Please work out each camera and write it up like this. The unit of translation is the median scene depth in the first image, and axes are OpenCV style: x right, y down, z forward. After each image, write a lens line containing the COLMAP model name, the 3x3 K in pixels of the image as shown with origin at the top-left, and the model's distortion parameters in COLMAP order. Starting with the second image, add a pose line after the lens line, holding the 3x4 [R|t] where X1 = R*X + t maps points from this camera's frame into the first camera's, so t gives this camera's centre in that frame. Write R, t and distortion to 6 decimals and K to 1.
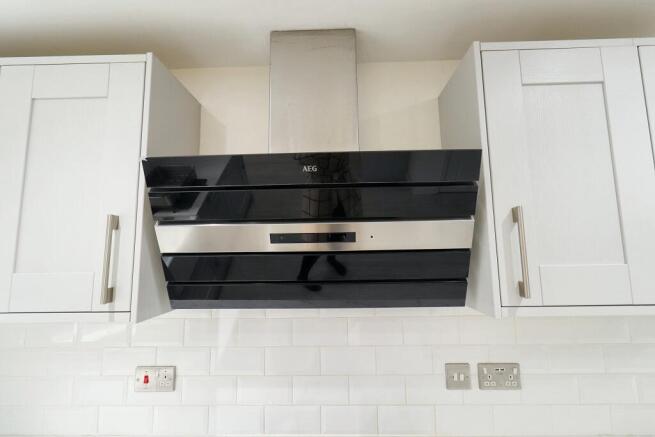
lens RADIAL K [[303.6, 0, 331.0], [0, 303.6, 216.1], [0, 0, 1]] dist [0.000864, 0.000085]
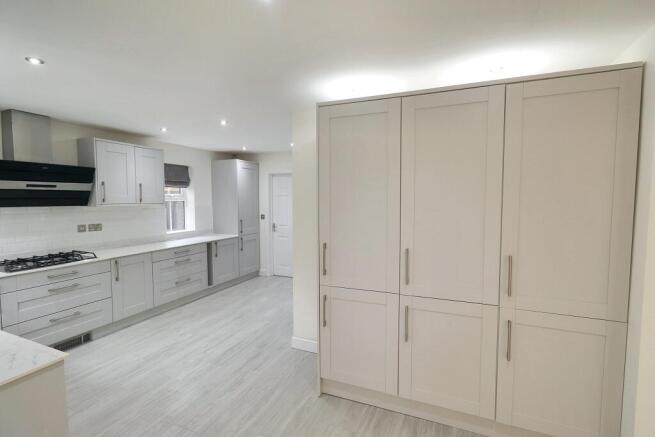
lens RADIAL K [[303.6, 0, 331.0], [0, 303.6, 216.1], [0, 0, 1]] dist [0.000864, 0.000085]
pose [[0.356847, -0.039830, 0.933313, -2.092493], [-0.114727, 0.989659, 0.086100, -0.261580], [-0.927091, -0.137800, 0.348587, -3.274544]]
